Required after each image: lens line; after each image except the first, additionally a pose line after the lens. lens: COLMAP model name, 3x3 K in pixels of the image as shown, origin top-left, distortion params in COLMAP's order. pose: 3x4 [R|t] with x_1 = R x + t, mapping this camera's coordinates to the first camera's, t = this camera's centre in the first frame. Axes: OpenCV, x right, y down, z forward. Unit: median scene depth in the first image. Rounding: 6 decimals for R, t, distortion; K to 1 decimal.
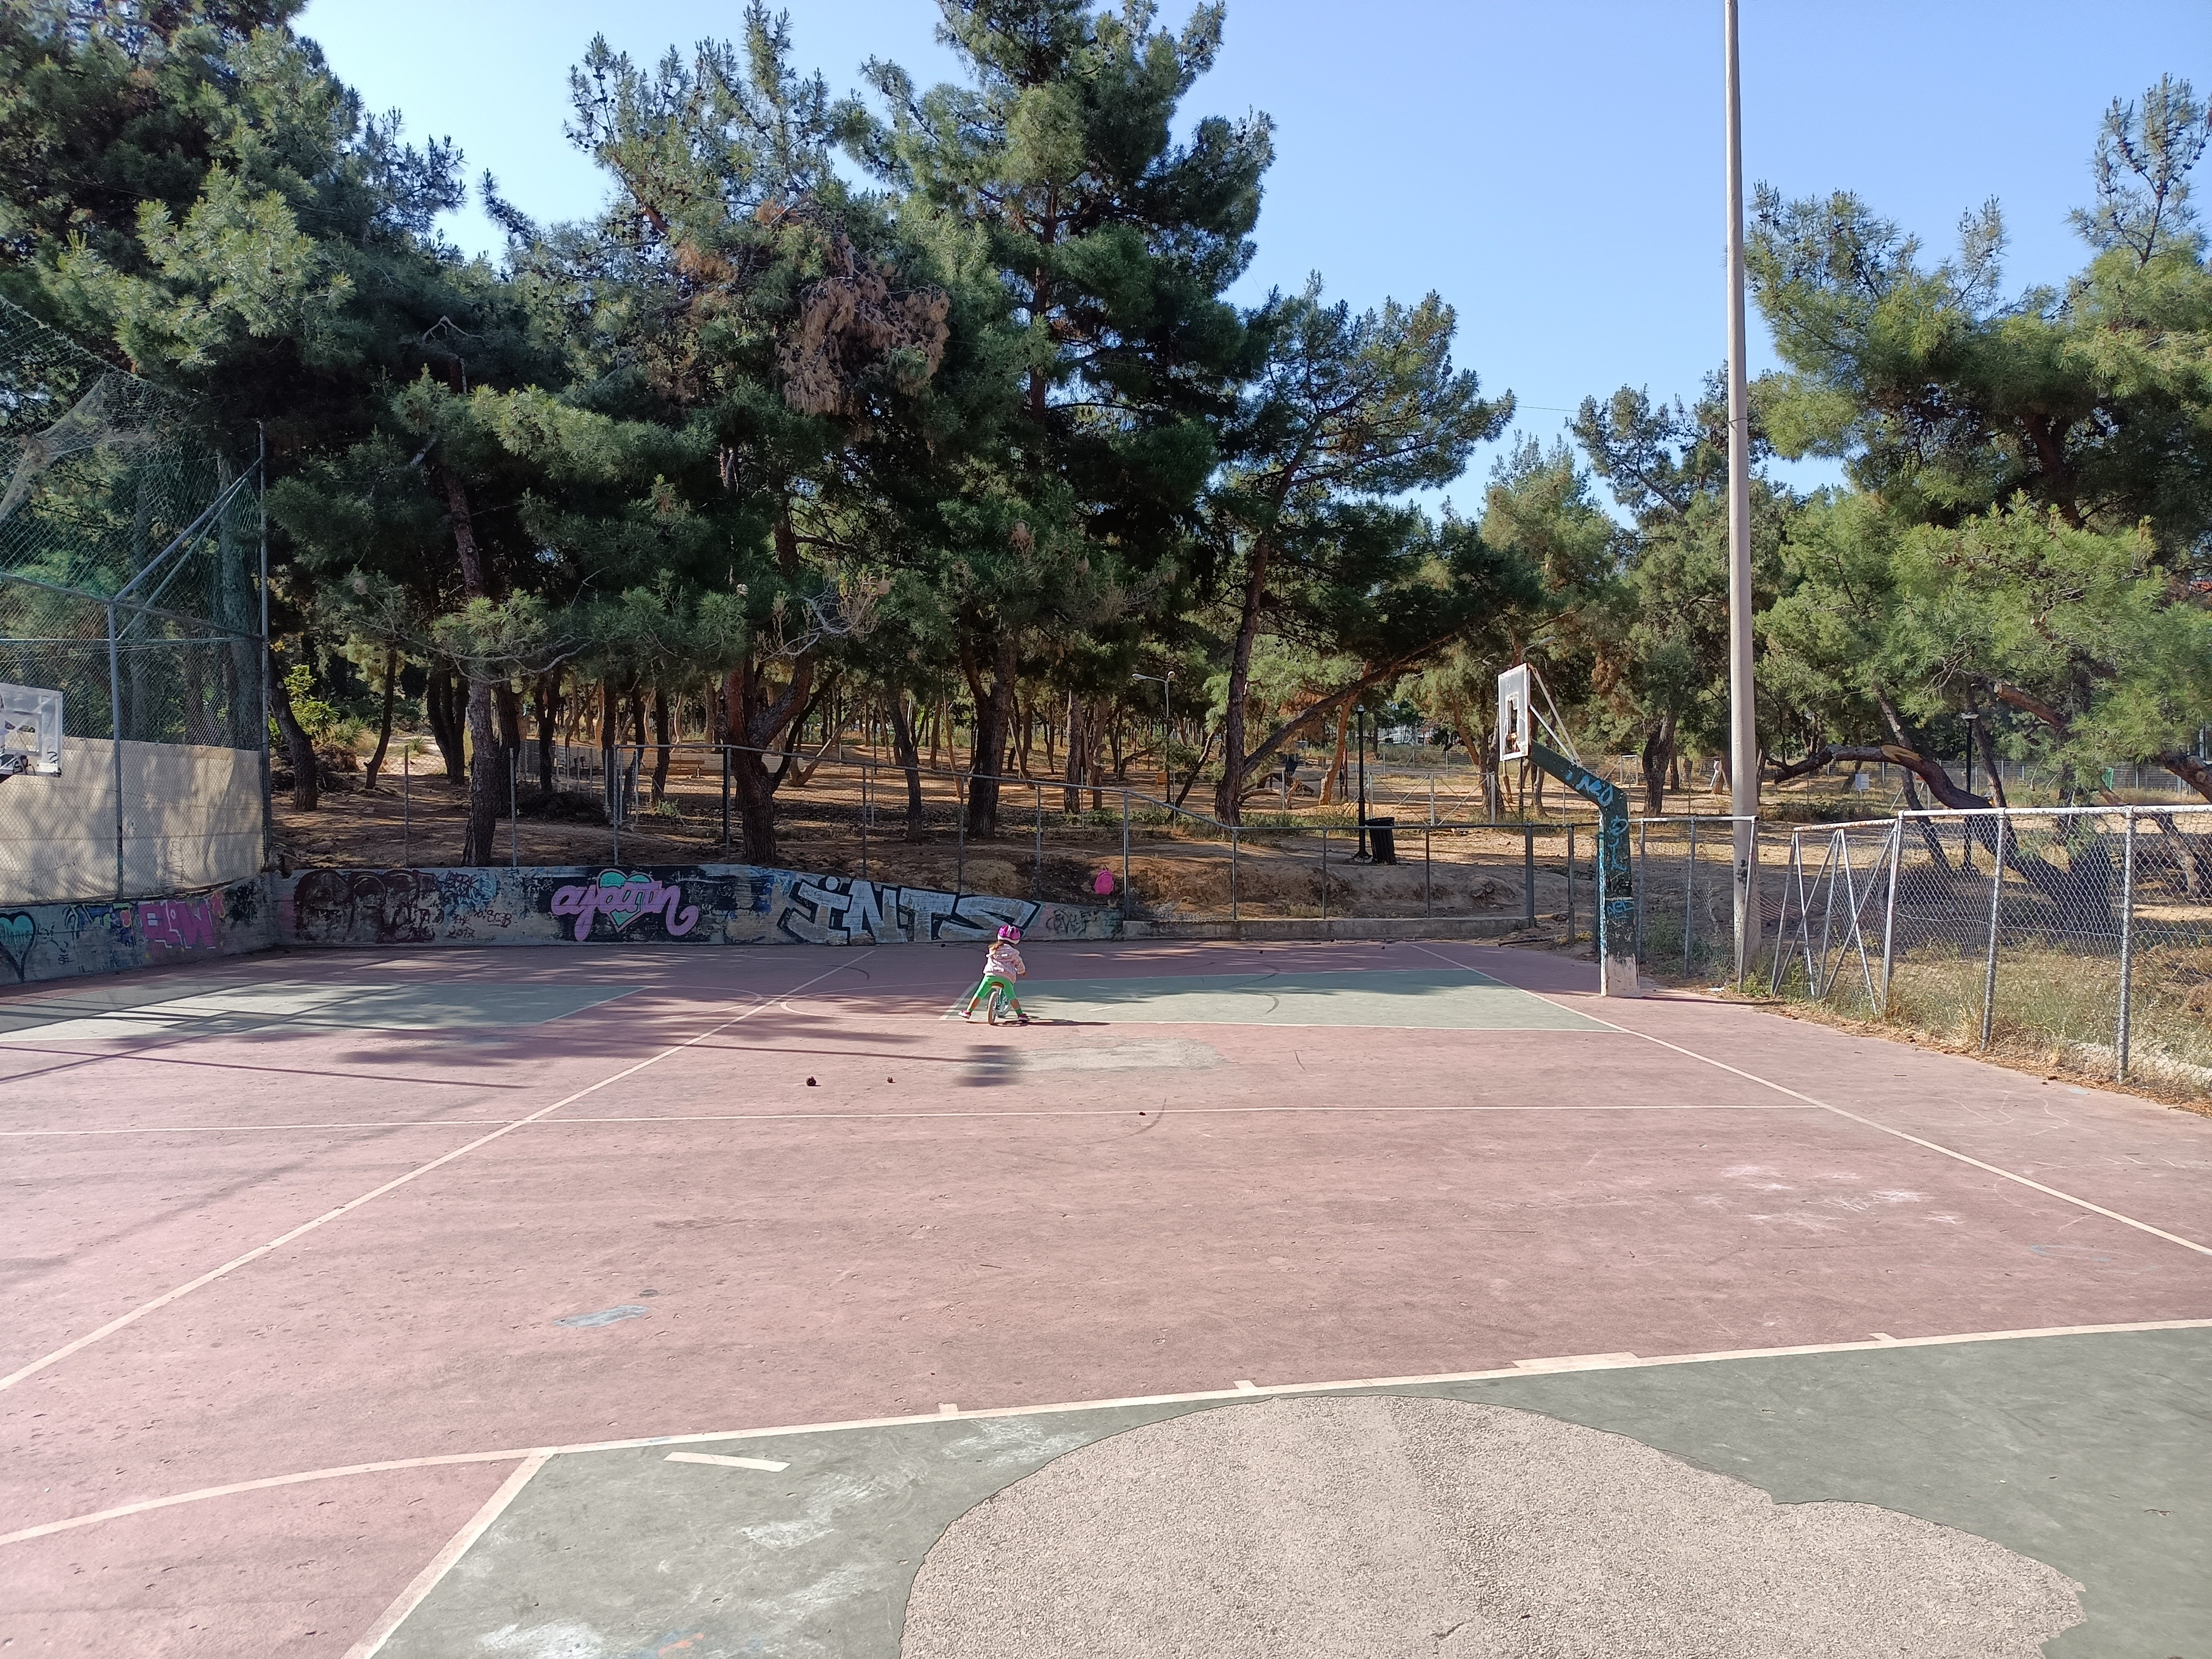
lens RADIAL K [[1610.6, 0, 1106.4], [0, 1610.6, 823.6], [0, 0, 1]] dist [0.044229, -0.031914]
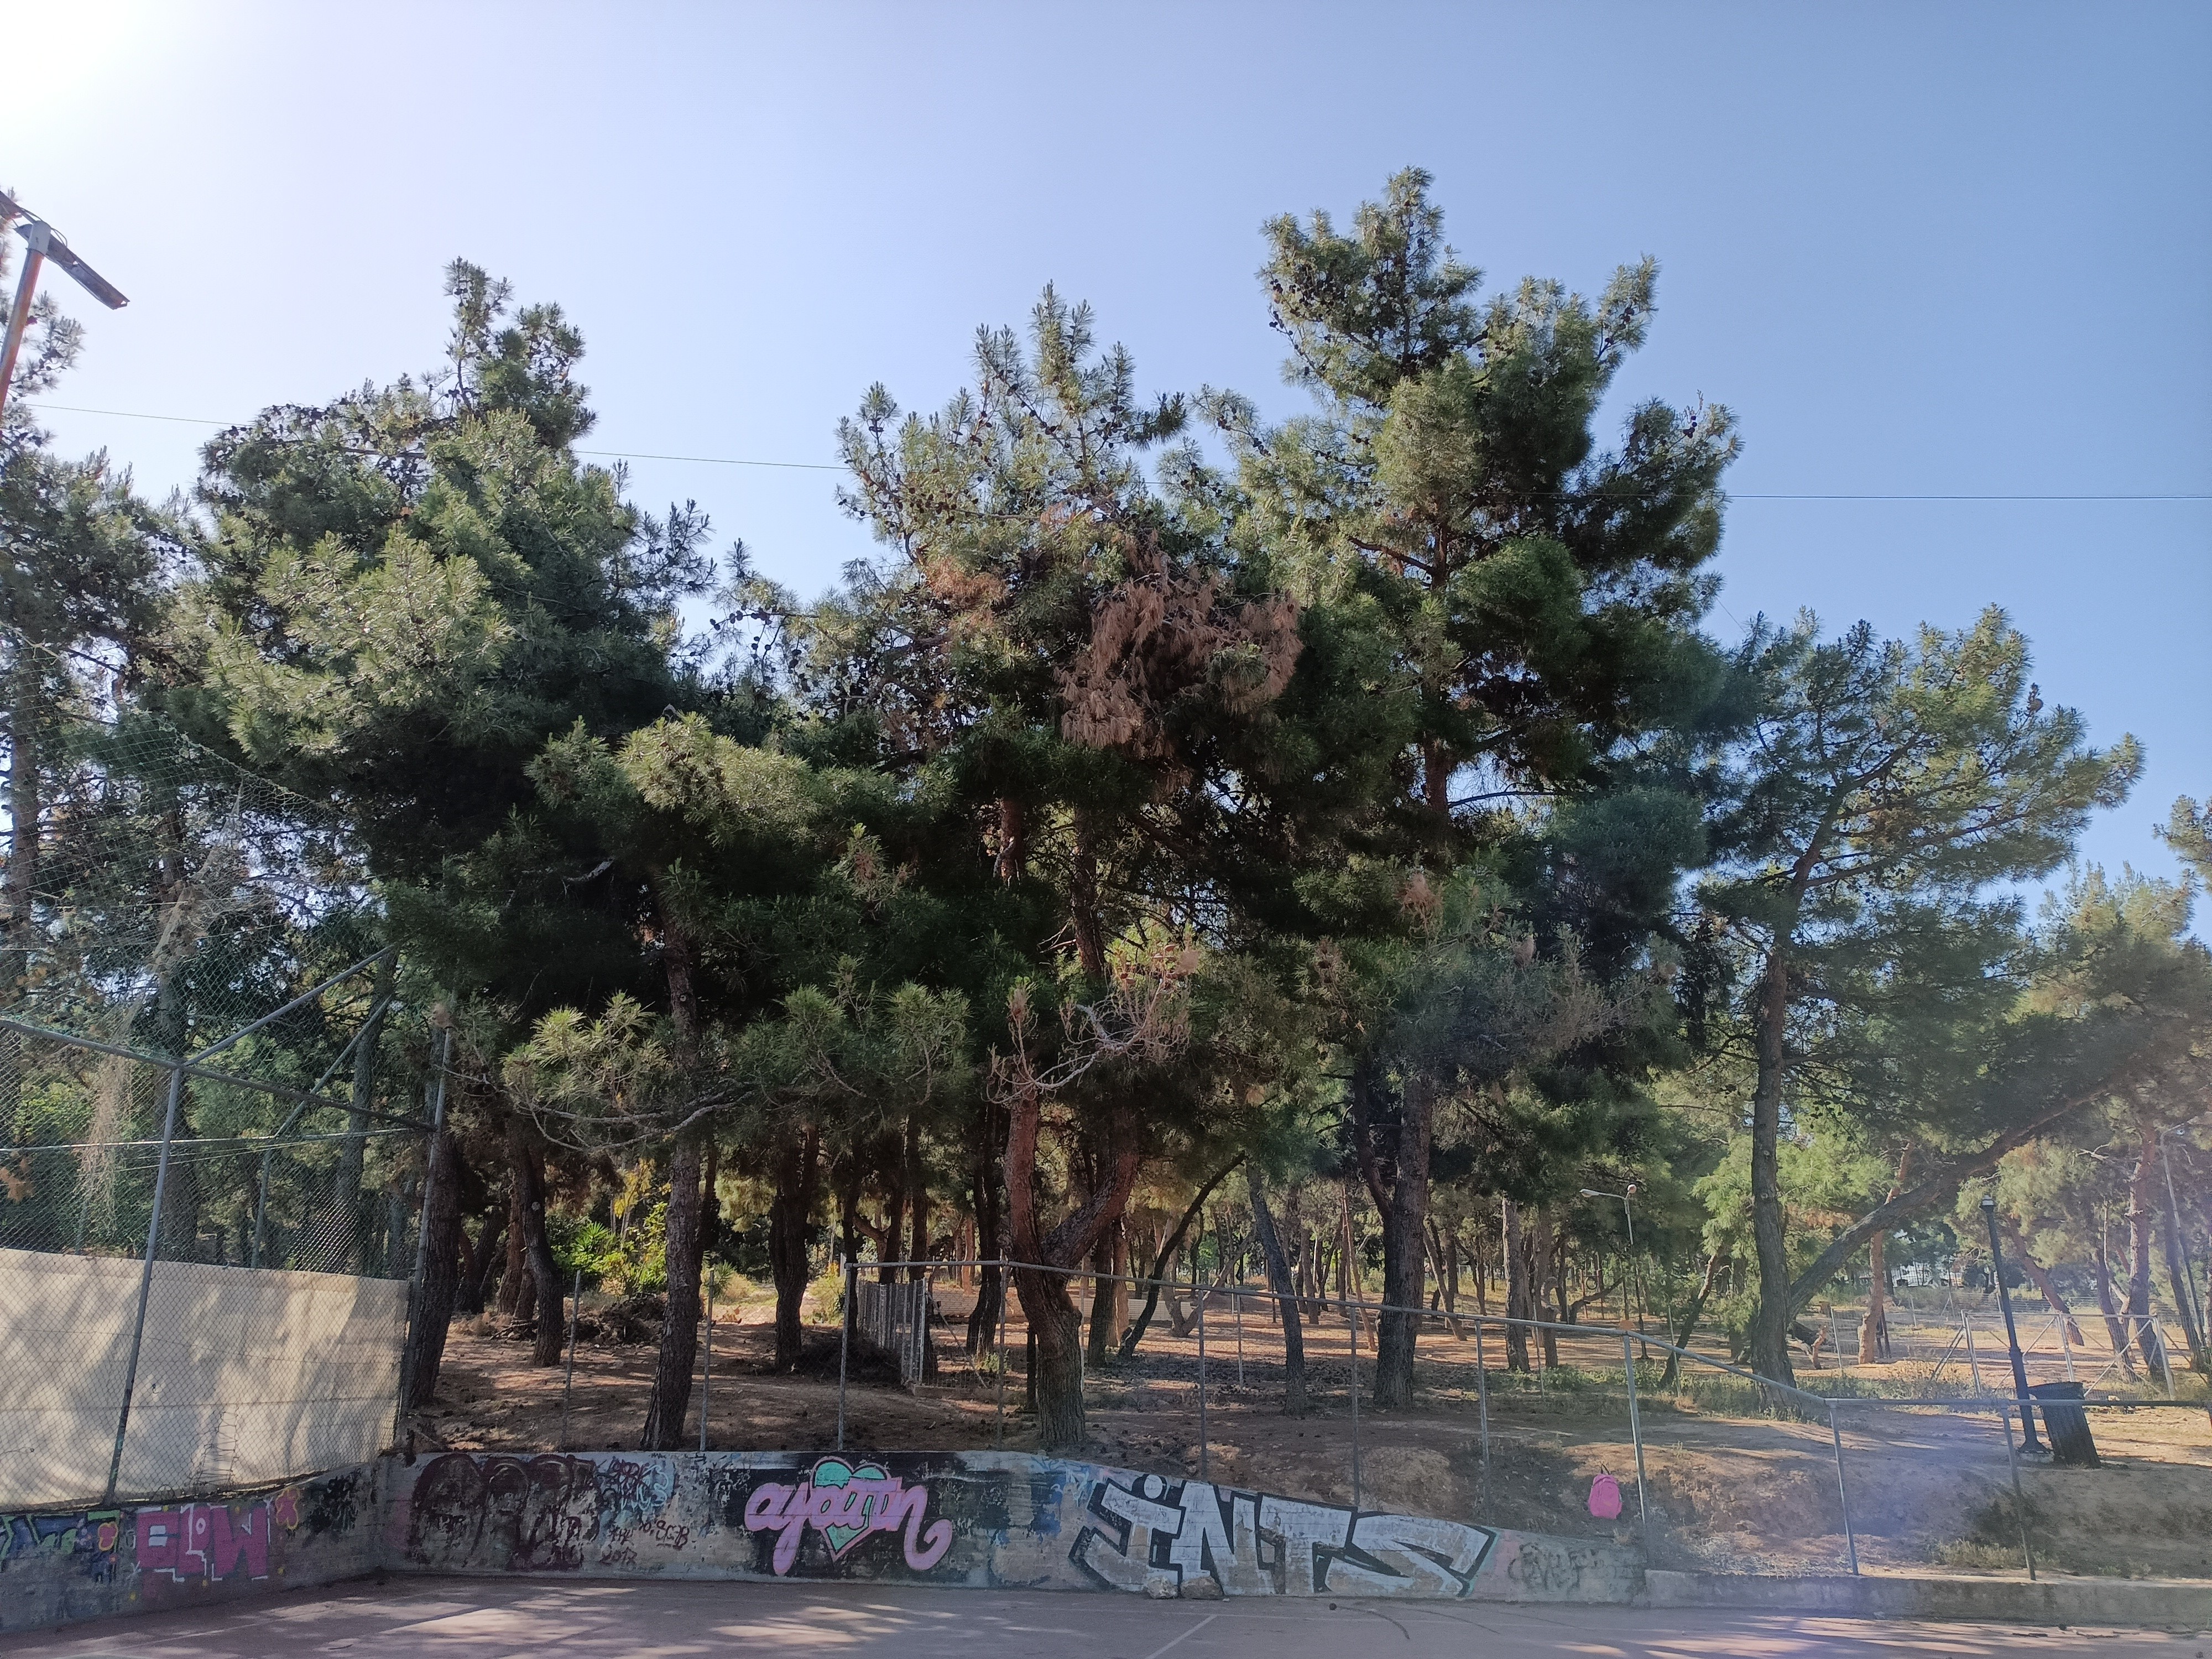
lens RADIAL K [[1610.6, 0, 1106.4], [0, 1610.6, 823.6], [0, 0, 1]] dist [0.044229, -0.031914]
pose [[0.968383, -0.076944, -0.237304, -0.017447], [-0.004753, 0.945382, -0.325931, -0.001325], [0.249422, 0.316754, 0.915126, 0.332948]]
